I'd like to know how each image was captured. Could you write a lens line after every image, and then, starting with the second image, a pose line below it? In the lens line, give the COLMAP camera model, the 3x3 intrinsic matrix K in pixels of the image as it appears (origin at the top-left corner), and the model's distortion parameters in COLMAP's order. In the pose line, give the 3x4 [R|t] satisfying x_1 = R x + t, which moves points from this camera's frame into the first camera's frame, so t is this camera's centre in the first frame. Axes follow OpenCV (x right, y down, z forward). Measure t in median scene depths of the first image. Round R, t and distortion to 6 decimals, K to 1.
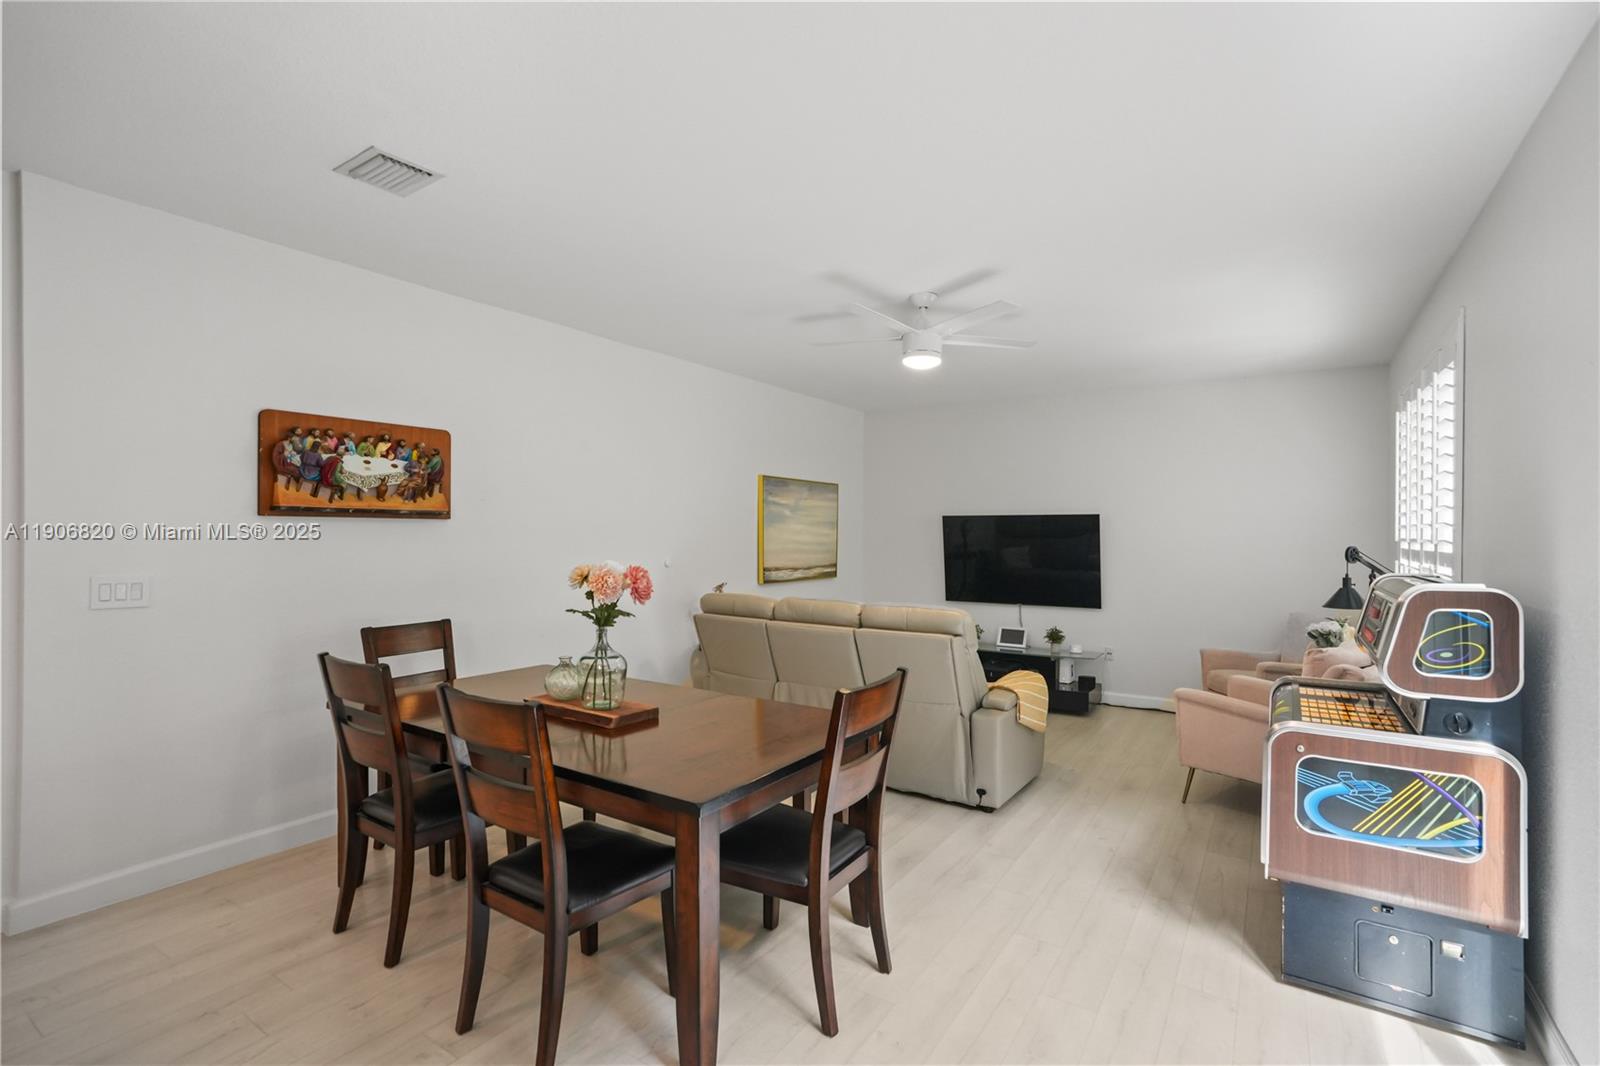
lens RADIAL K [[736.7, 0, 809.2], [0, 736.7, 534.1], [0, 0, 1]] dist [-0.055051, 0.027681]
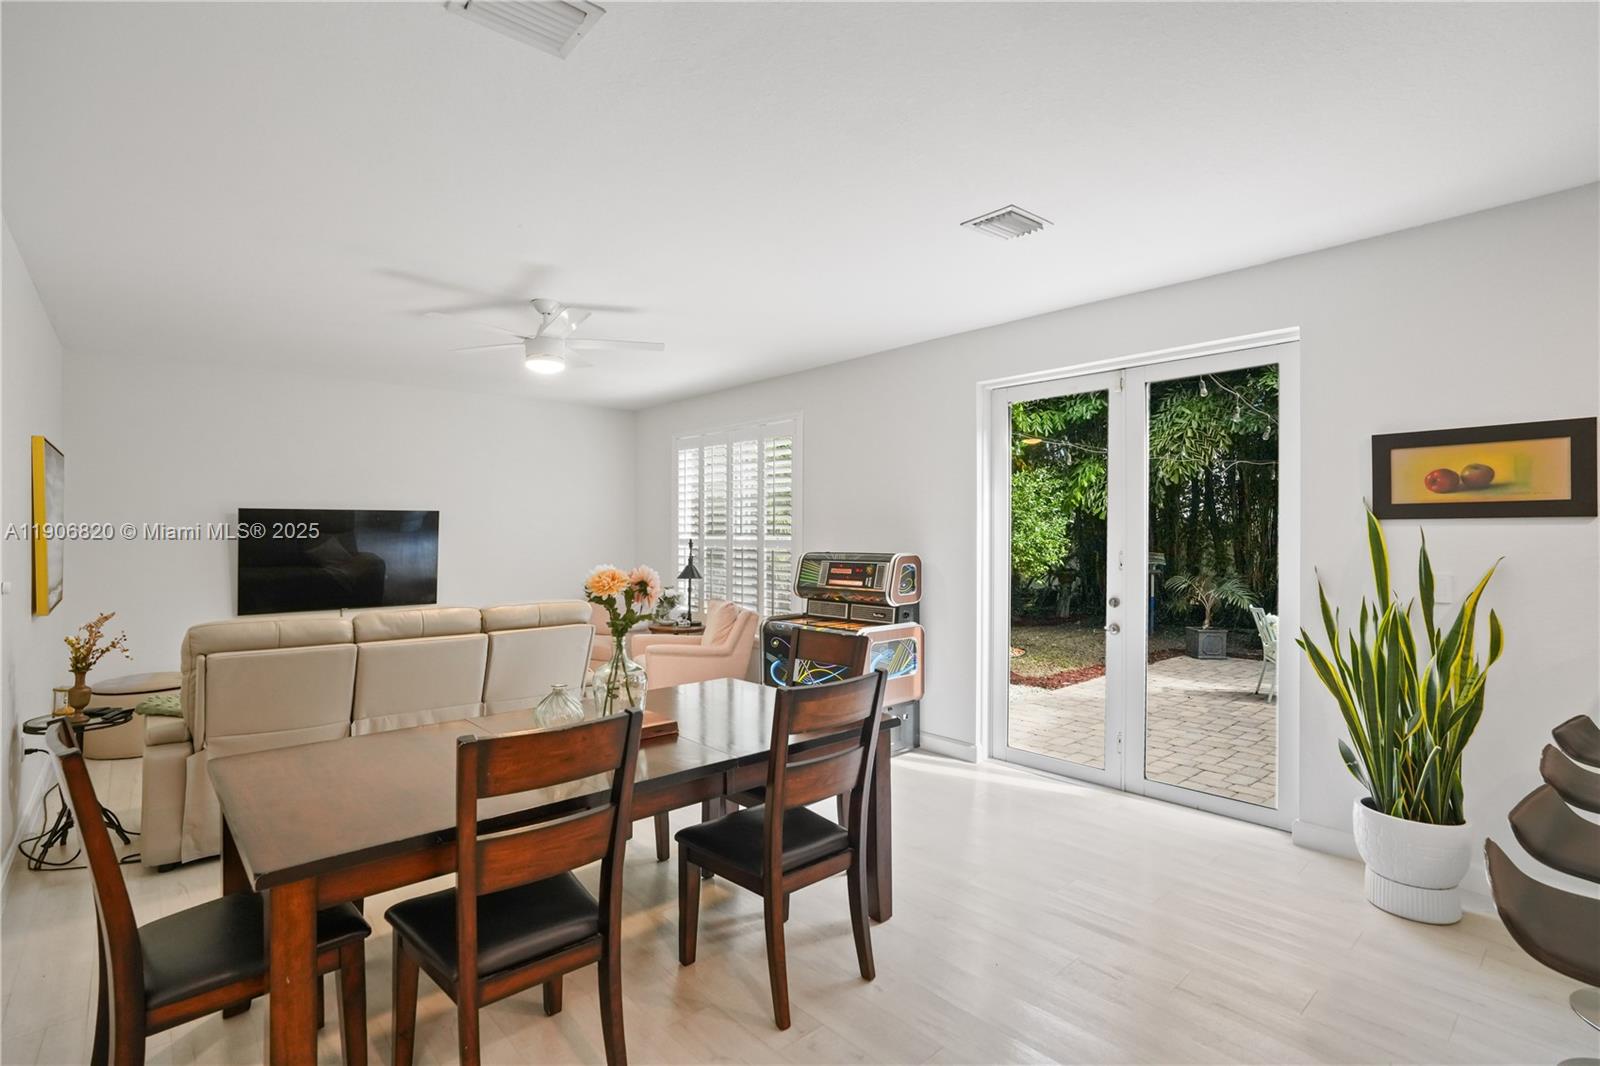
lens RADIAL K [[769.3, 0, 811.3], [0, 769.3, 528.5], [0, 0, 1]] dist [-0.047111, -0.000155]
pose [[0.249618, -0.003941, 0.968336, -0.781623], [0.001349, 0.999992, 0.003722, -0.008134], [-0.968343, 0.000378, 0.249621, 0.361037]]
